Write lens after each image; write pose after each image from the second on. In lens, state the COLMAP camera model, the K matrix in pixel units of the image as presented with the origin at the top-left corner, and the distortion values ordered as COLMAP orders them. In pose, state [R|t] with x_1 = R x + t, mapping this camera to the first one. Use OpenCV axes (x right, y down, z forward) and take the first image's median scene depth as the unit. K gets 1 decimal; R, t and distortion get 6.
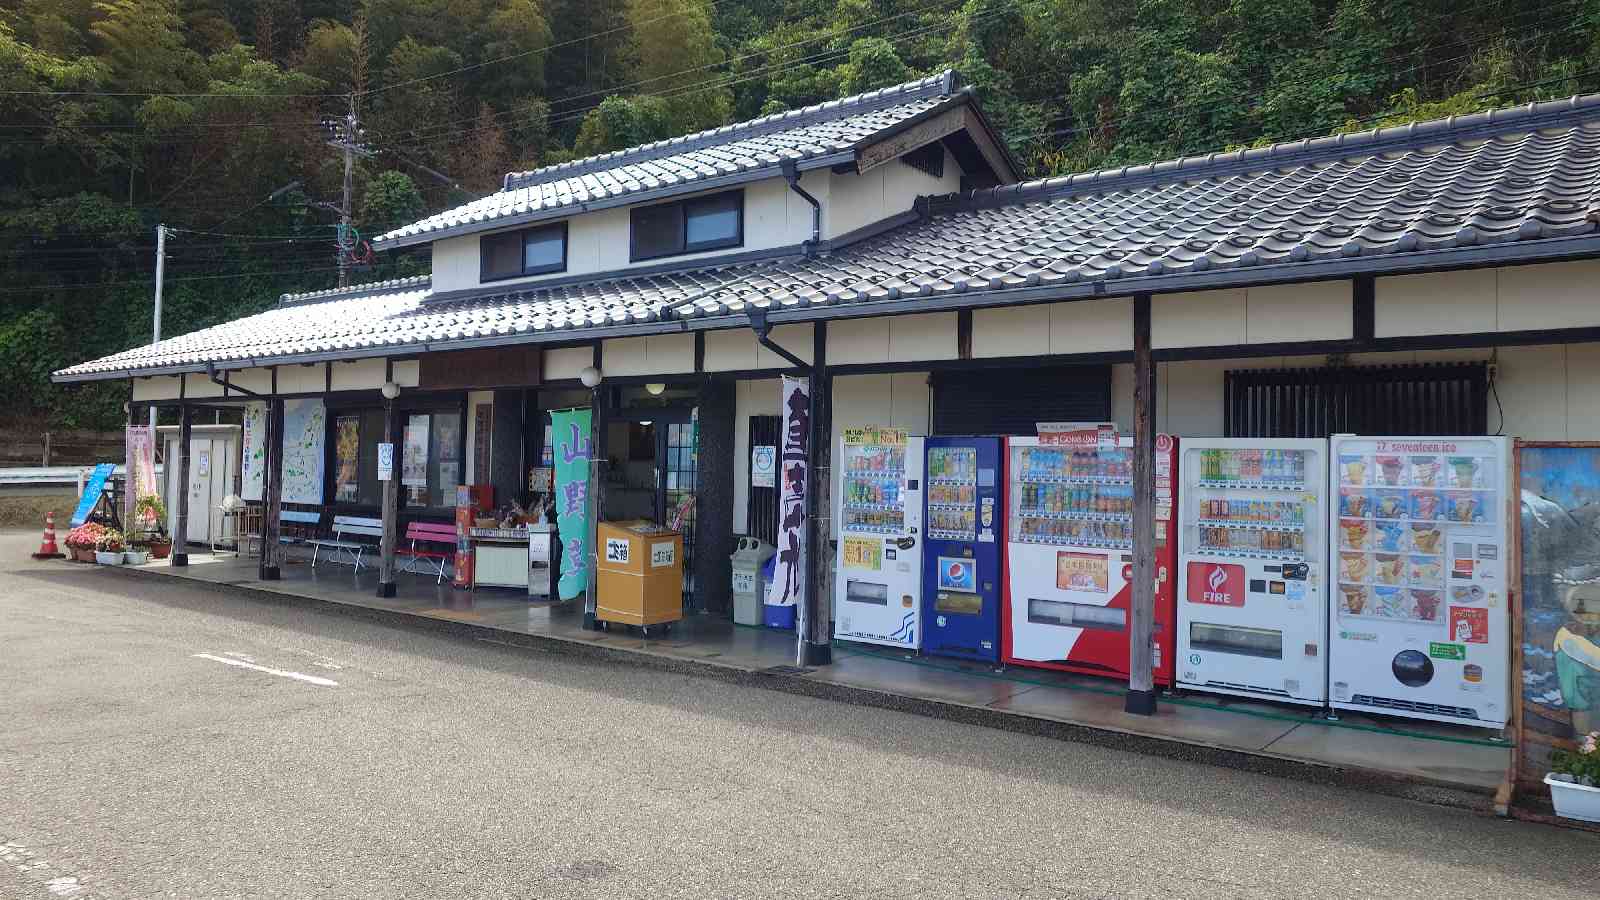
lens RADIAL K [[1124.9, 0, 803.8], [0, 1124.9, 436.8], [0, 0, 1]] dist [-0.005895, 0.000313]
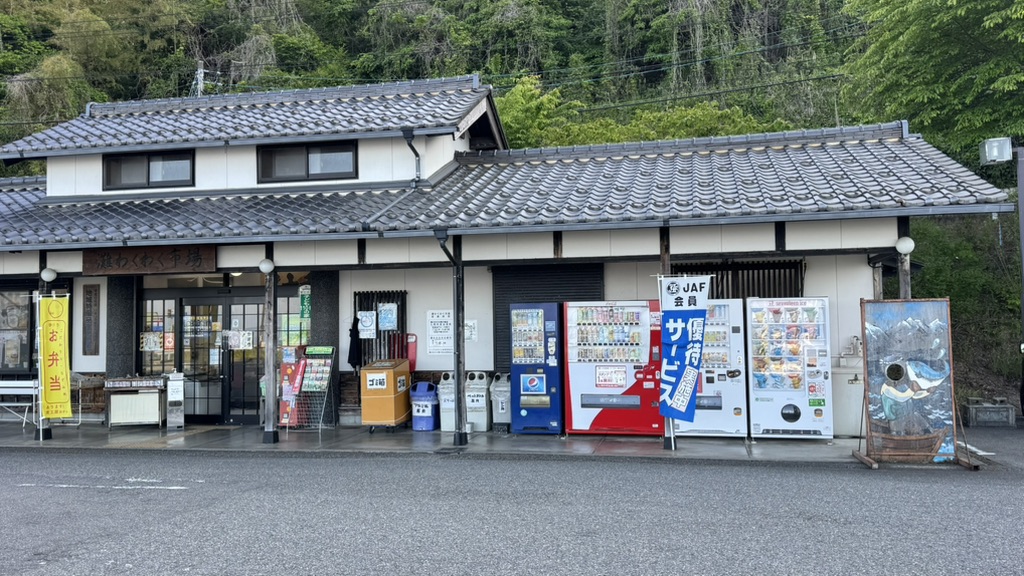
lens RADIAL K [[834.0, 0, 512.0], [0, 834.0, 288.0], [0, 0, 1]] dist [0.140539, -0.252023]
pose [[0.901677, -0.012589, 0.432227, -0.436953], [0.019052, 0.999762, -0.010624, -0.009172], [-0.431991, 0.017814, 0.901702, -0.121496]]
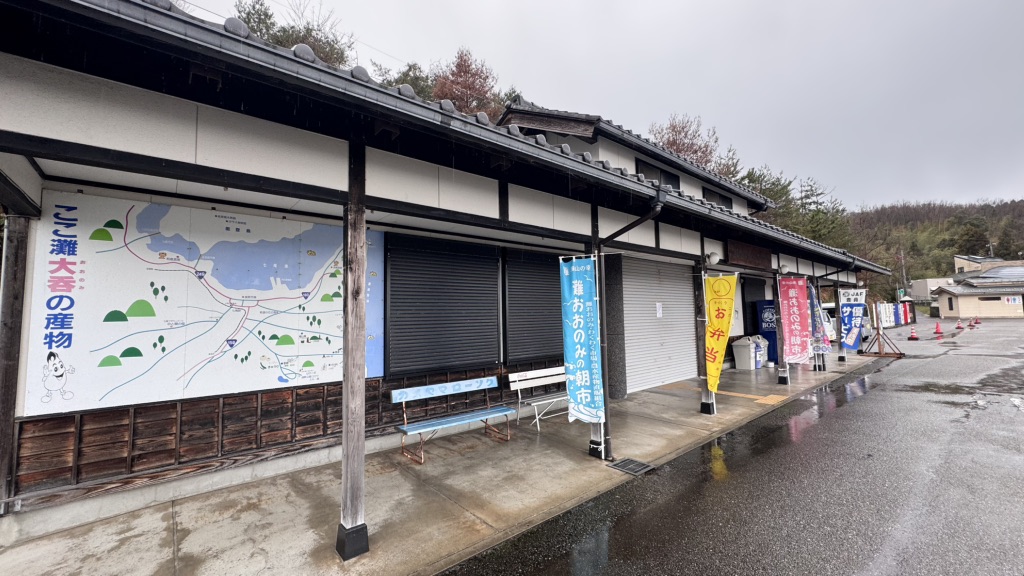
lens RADIAL K [[409.6, 0, 512.0], [0, 409.6, 288.0], [0, 0, 1]] dist [-0.000723, -0.000062]
pose [[0.195055, 0.047698, 0.979632, -1.270547], [-0.000344, 0.998820, -0.048564, 0.027488], [-0.980792, 0.009136, 0.194841, 1.607923]]
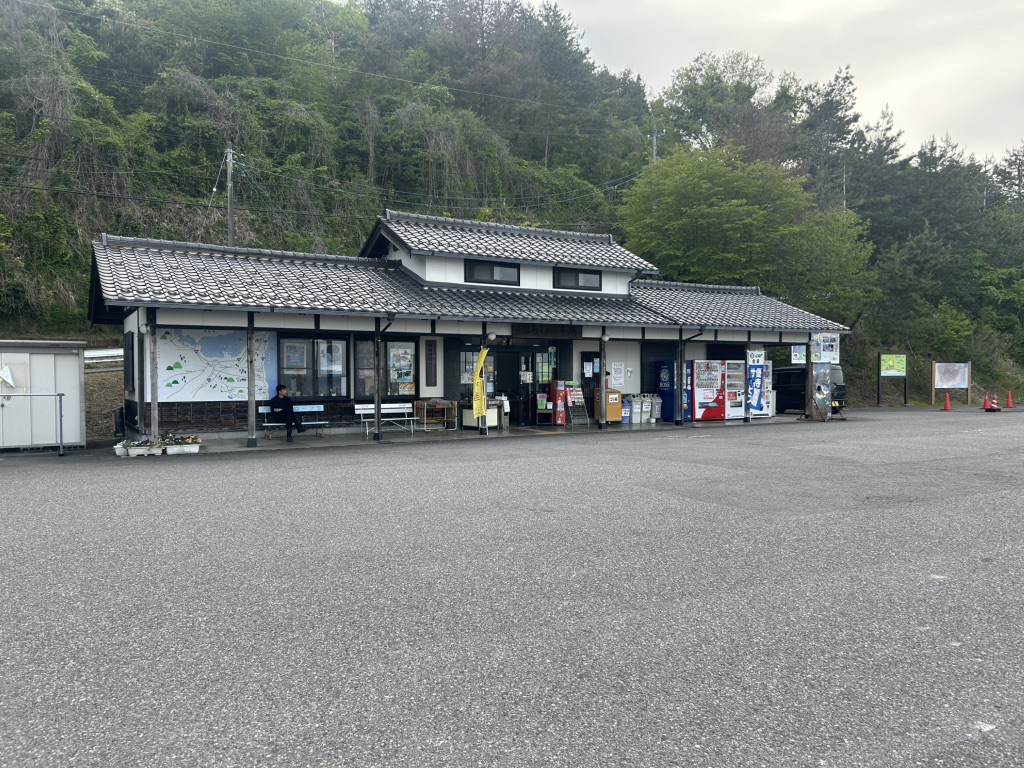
lens RADIAL K [[766.1, 0, 512.7], [0, 766.1, 389.9], [0, 0, 1]] dist [0.062762, -0.008532]
pose [[0.359648, -0.038970, 0.932274, -2.377419], [-0.016012, 0.998723, 0.047925, -0.013923], [-0.932951, -0.032164, 0.358564, 0.629485]]
